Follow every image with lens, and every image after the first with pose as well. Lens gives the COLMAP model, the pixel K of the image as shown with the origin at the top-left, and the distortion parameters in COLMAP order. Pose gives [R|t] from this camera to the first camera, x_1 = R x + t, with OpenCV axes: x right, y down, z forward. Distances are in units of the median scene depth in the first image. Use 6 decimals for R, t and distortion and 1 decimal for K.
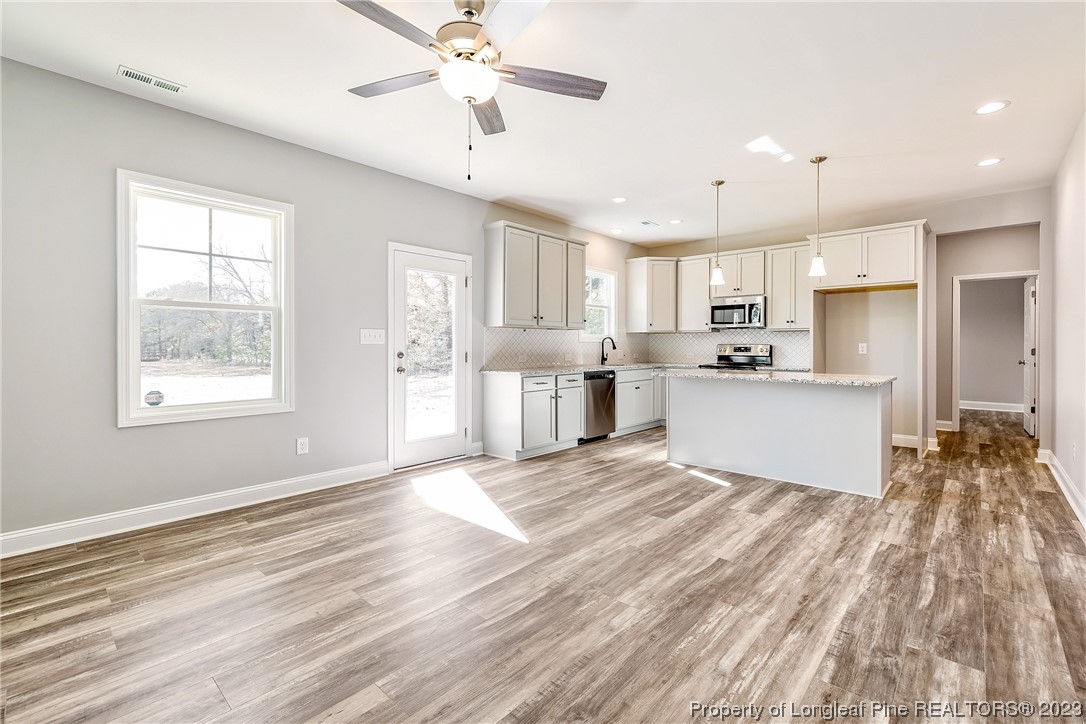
lens RADIAL K [[467.4, 0, 568.6], [0, 467.4, 345.0], [0, 0, 1]] dist [0.009726, 0.000210]
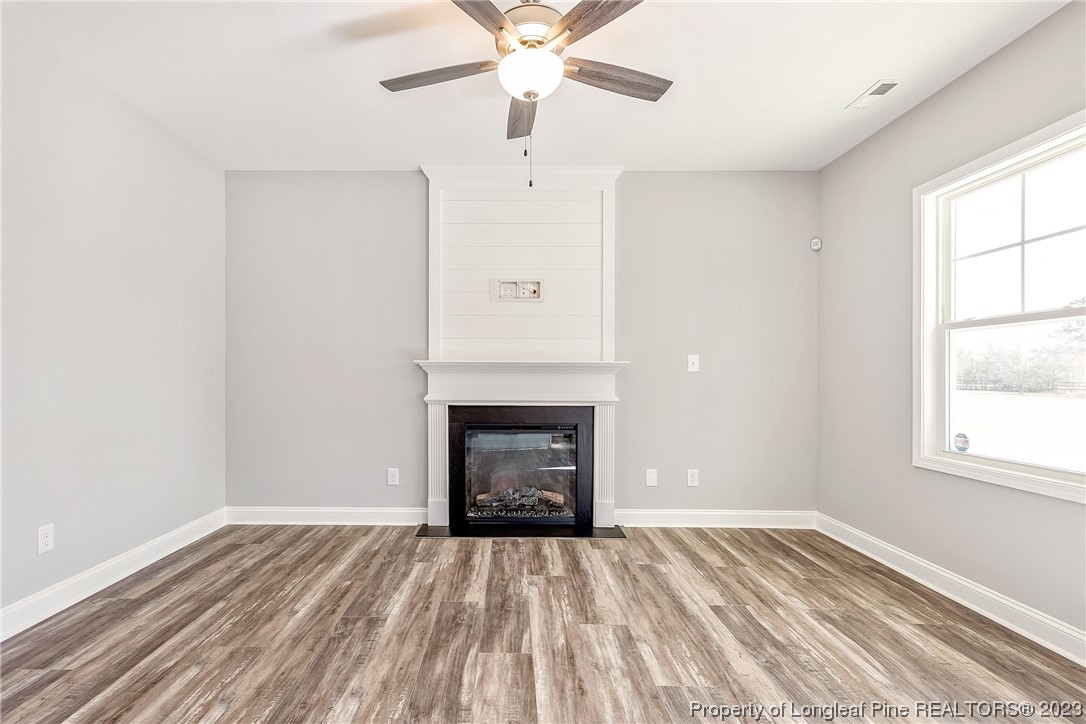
lens RADIAL K [[506.6, 0, 498.4], [0, 506.6, 380.9], [0, 0, 1]] dist [0.009522, -0.002441]
pose [[-0.766059, 0.001596, -0.642769, 0.192780], [-0.003053, 0.999977, 0.006121, 0.002178], [0.642764, 0.006652, -0.766036, 0.739025]]
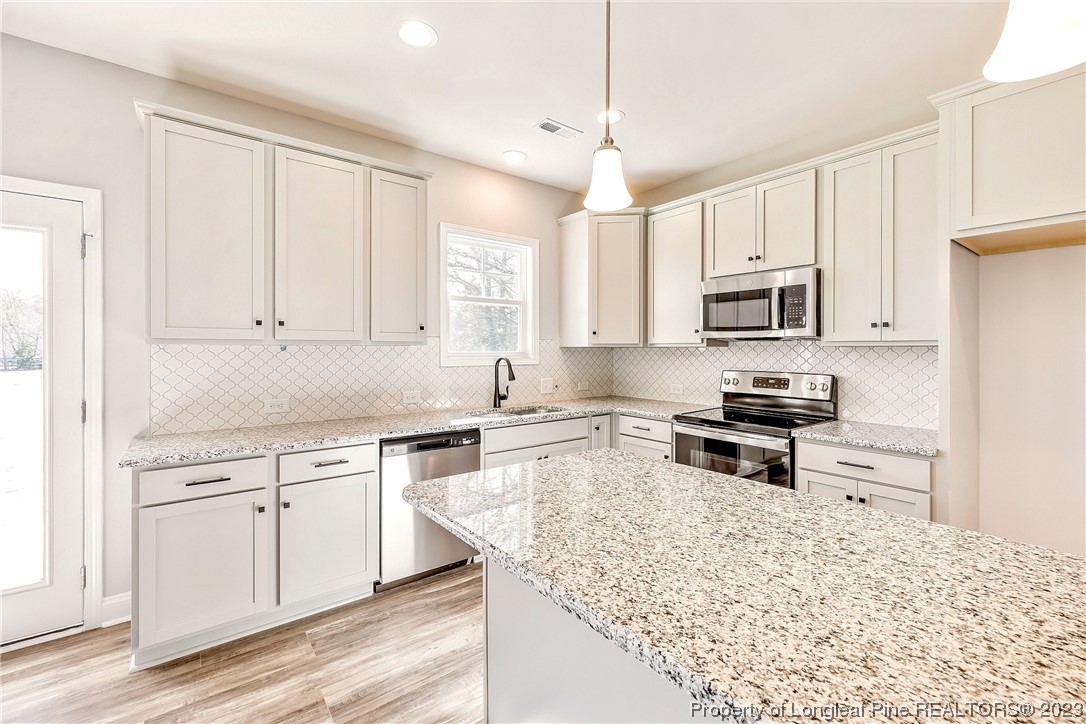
lens RADIAL K [[467.4, 0, 543.4], [0, 467.4, 348.6], [0, 0, 1]] dist [0.009726, 0.000210]
pose [[0.981111, -0.002146, -0.193431, 0.308714], [0.001587, 0.999994, -0.003046, -0.032984], [0.193437, 0.002681, 0.981109, 0.632565]]
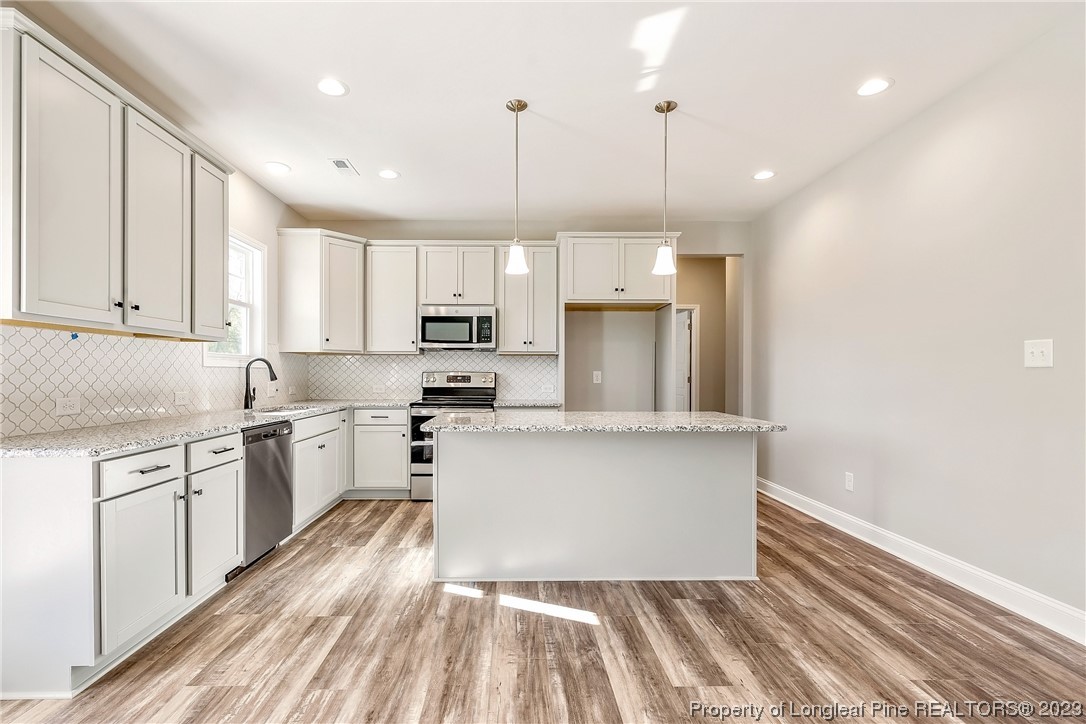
lens RADIAL K [[506.6, 0, 512.0], [0, 506.6, 376.1], [0, 0, 1]] dist [0.009522, -0.002441]
pose [[0.756219, -0.003109, 0.654311, -0.107978], [-0.000178, 0.999988, 0.004957, 0.001280], [-0.654318, -0.003865, 0.756209, 0.464589]]
